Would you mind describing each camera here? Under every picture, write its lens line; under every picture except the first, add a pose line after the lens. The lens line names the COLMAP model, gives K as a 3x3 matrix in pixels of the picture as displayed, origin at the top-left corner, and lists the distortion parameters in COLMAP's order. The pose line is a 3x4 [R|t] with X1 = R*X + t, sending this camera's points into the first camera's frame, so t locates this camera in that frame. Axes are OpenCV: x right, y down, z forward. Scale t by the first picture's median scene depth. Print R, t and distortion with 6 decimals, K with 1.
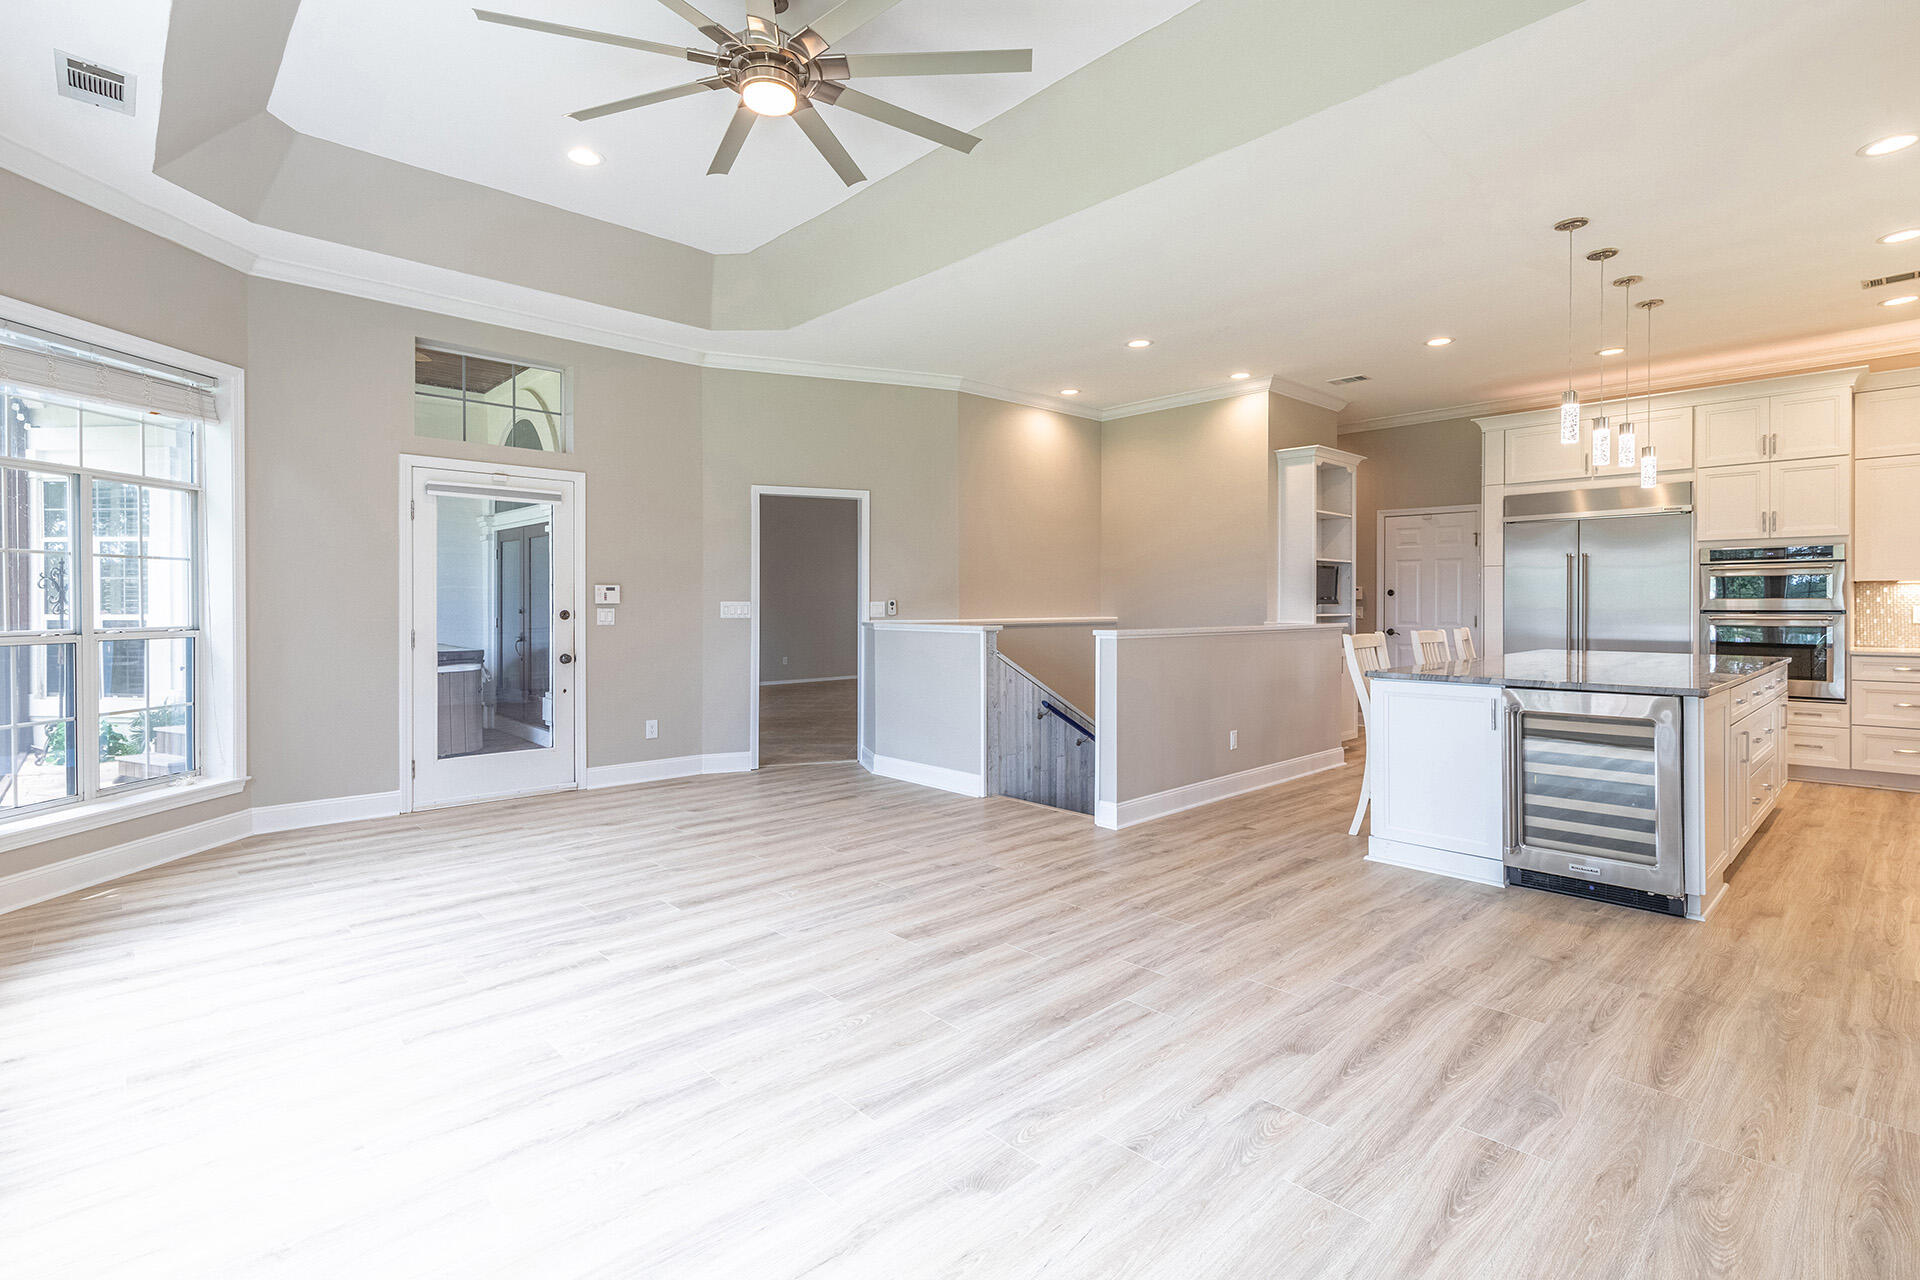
lens RADIAL K [[893.1, 0, 962.8], [0, 893.1, 626.4], [0, 0, 1]] dist [-0.011709, -0.000358]
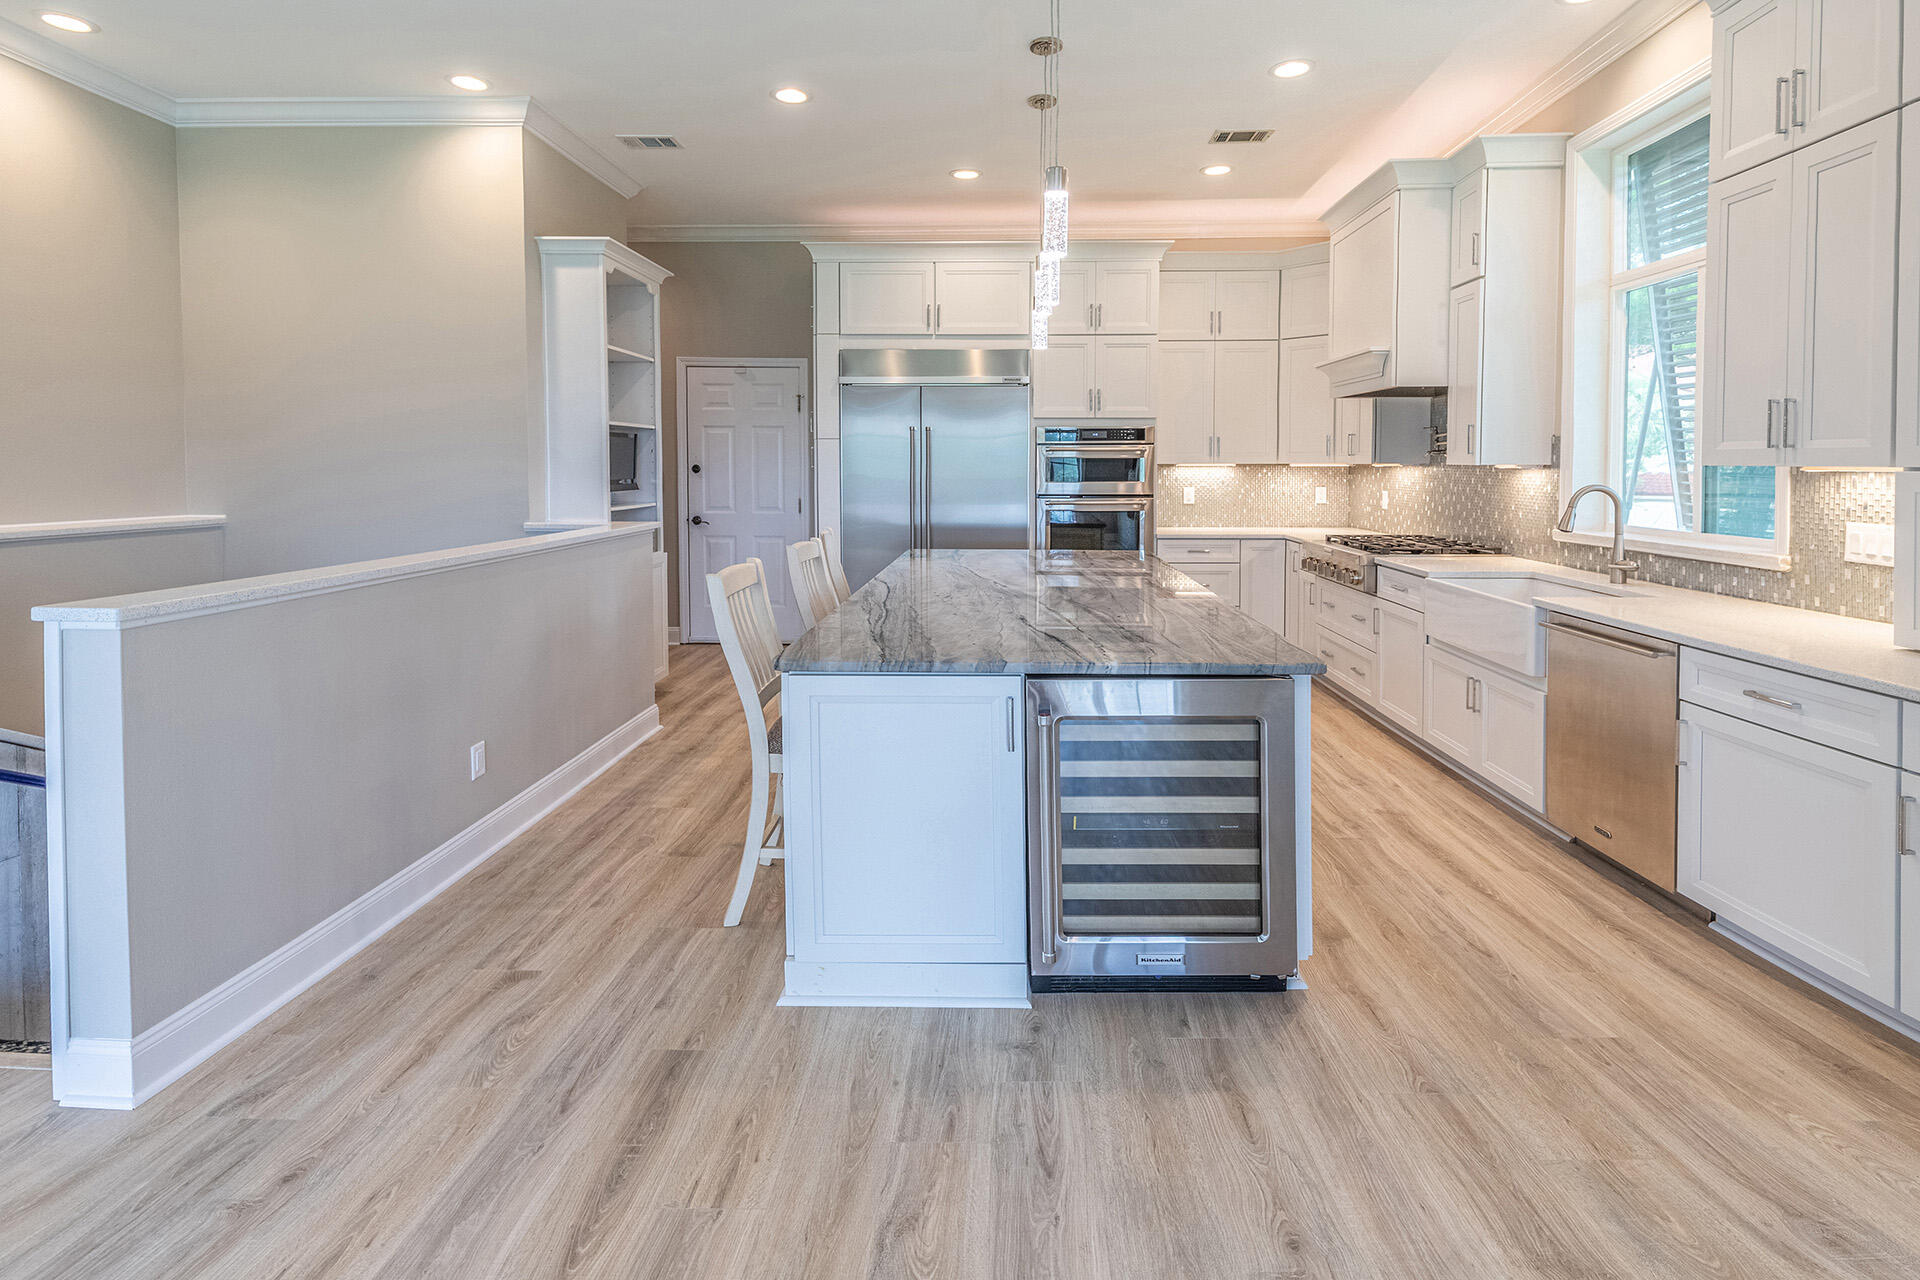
lens RADIAL K [[893.1, 0, 983.3], [0, 893.1, 548.8], [0, 0, 1]] dist [-0.011709, -0.000358]
pose [[0.685498, -0.037635, 0.727101, 0.125111], [0.011865, 0.999108, 0.040528, -0.006264], [-0.727977, -0.019155, 0.685333, 0.406071]]
